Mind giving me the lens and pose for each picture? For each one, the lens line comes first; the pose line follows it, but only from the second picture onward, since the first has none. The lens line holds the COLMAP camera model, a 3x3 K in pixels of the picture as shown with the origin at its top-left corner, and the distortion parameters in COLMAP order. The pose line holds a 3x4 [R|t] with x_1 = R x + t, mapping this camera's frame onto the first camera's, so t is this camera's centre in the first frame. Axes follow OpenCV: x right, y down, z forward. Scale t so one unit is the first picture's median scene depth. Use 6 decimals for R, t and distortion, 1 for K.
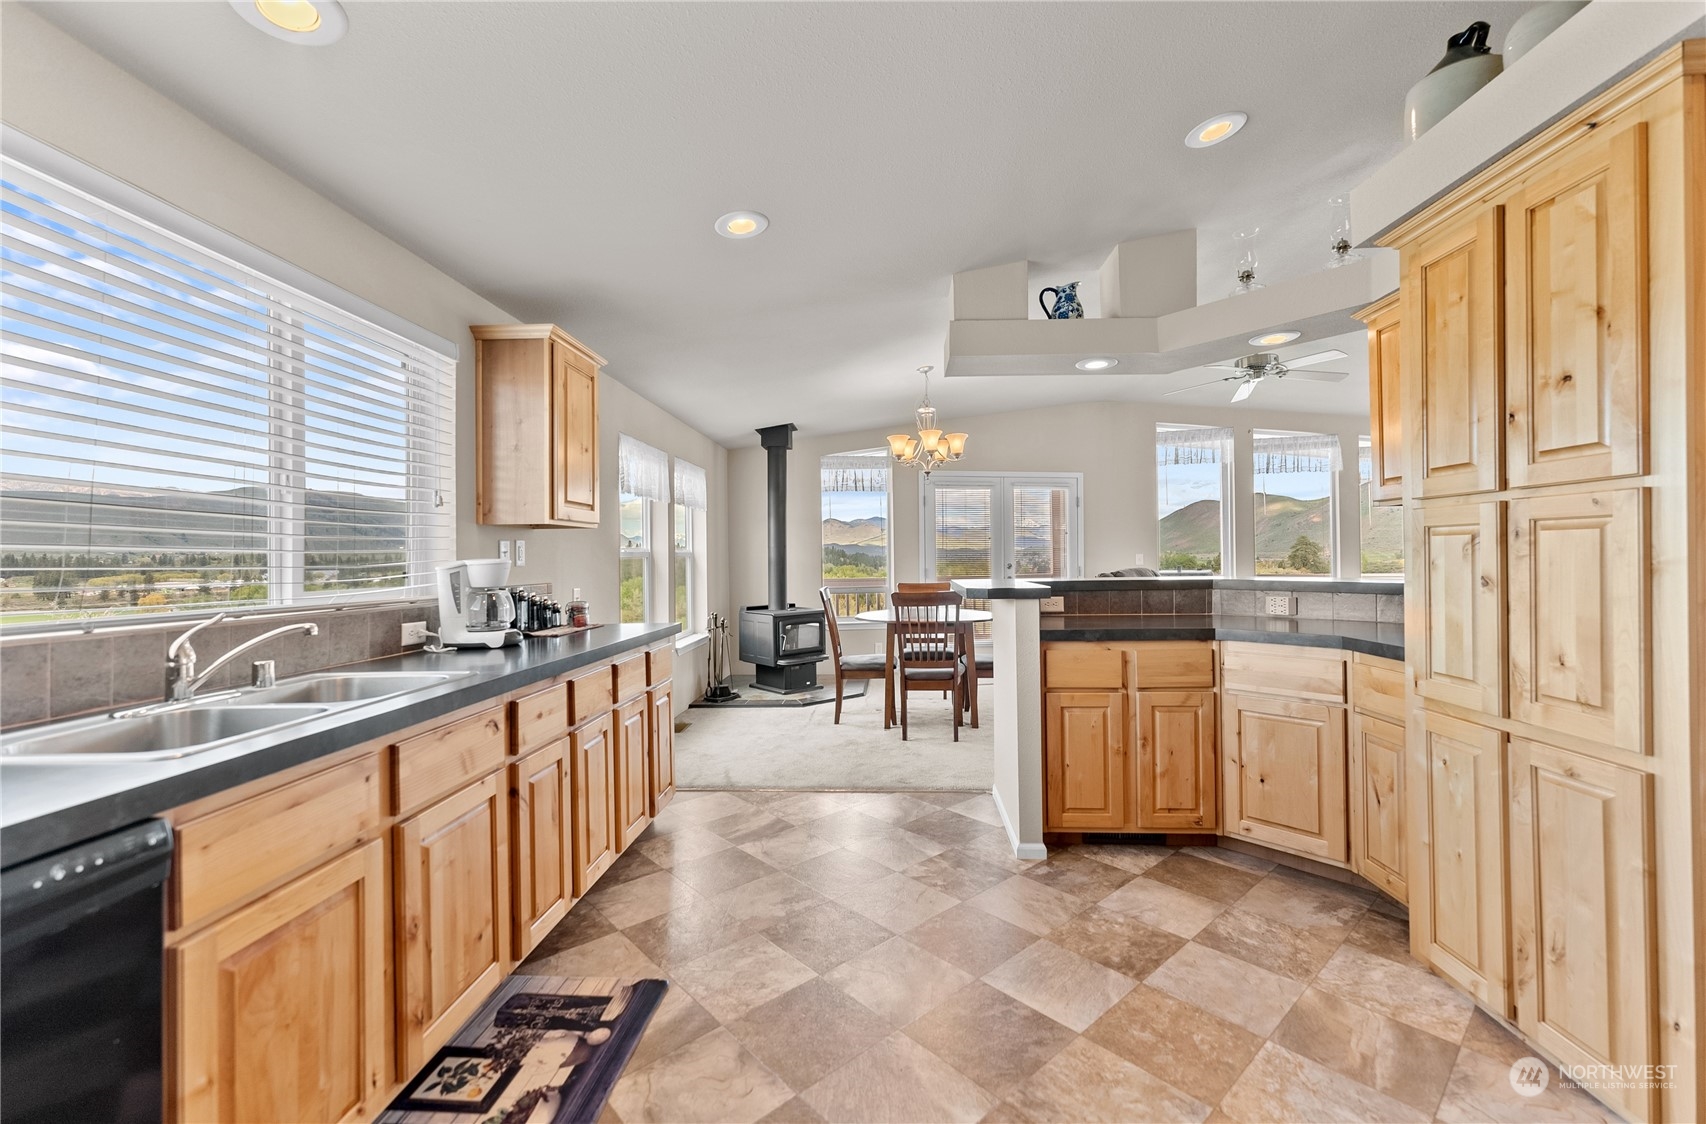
lens RADIAL K [[700.1, 0, 851.8], [0, 700.1, 557.1], [0, 0, 1]] dist [0.001193, -0.000564]
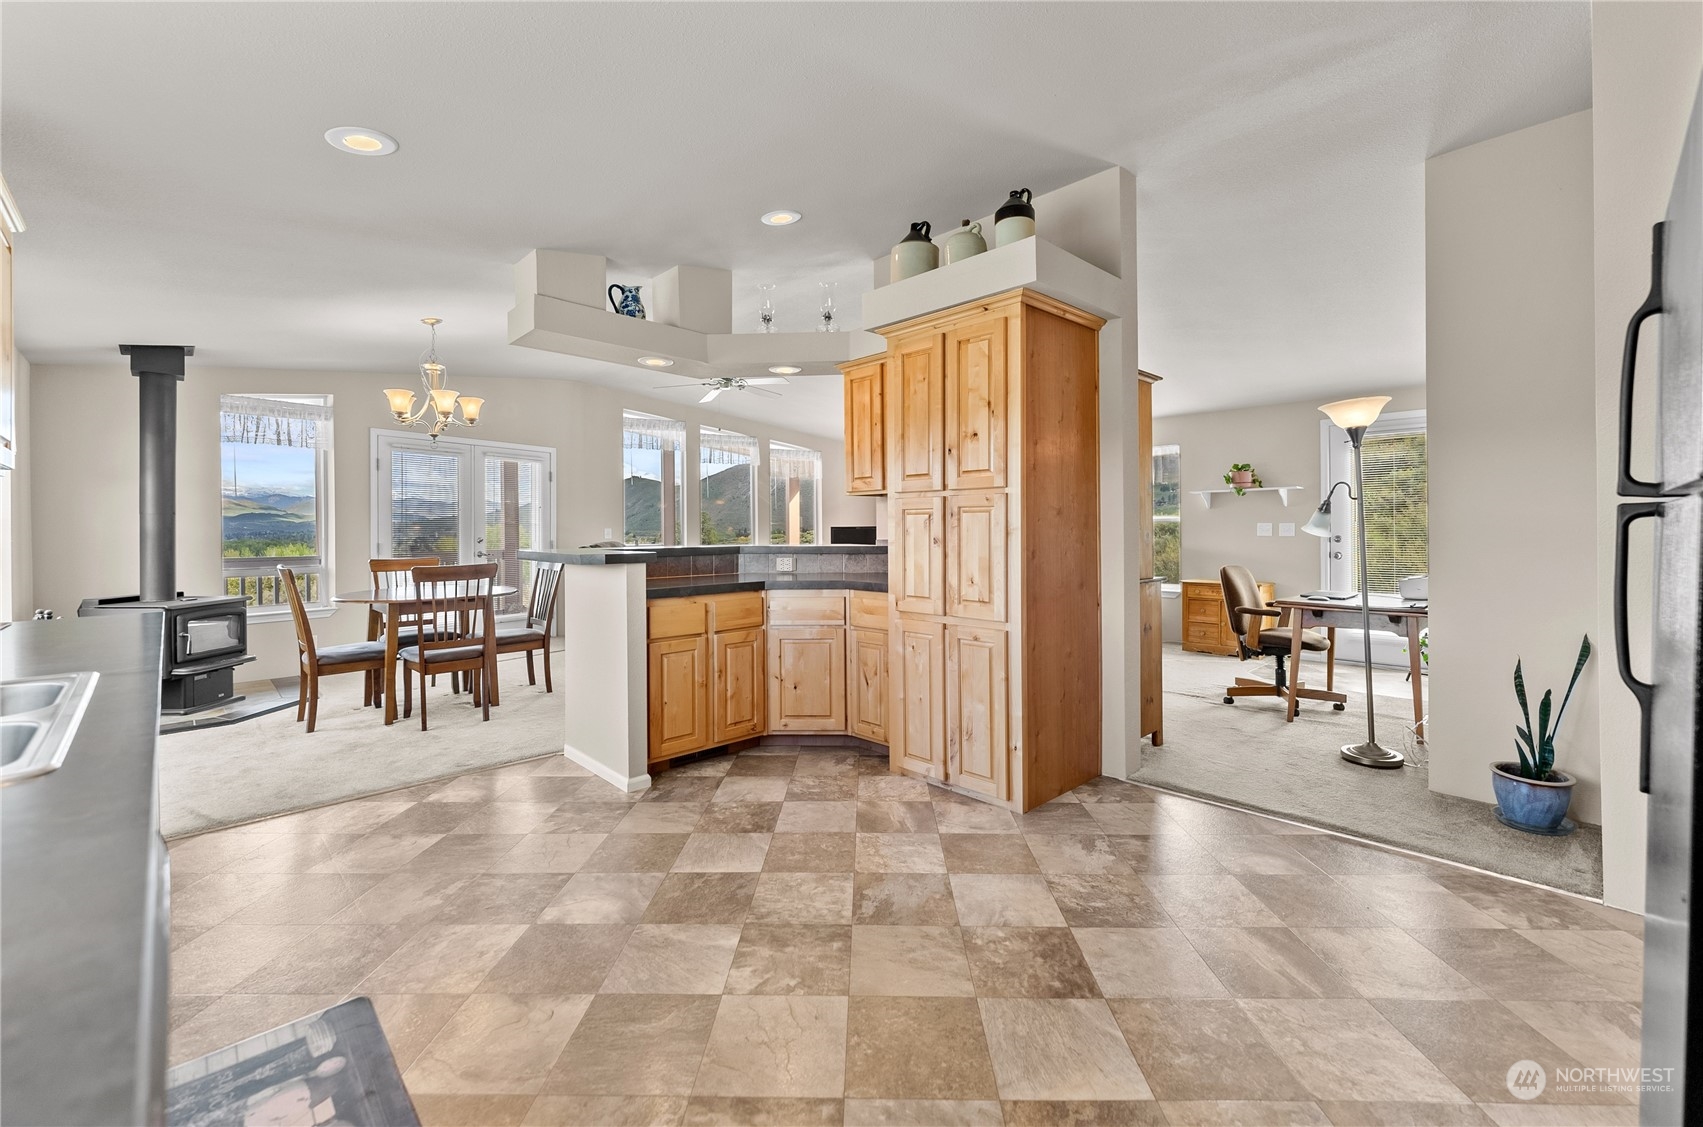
lens RADIAL K [[711.7, 0, 854.2], [0, 711.7, 534.5], [0, 0, 1]] dist [0.000472, -0.000155]
pose [[0.677583, 0.003066, 0.735440, -0.410558], [-0.002612, 0.999995, -0.001763, 0.016054], [-0.735441, -0.000727, 0.677588, -0.055445]]
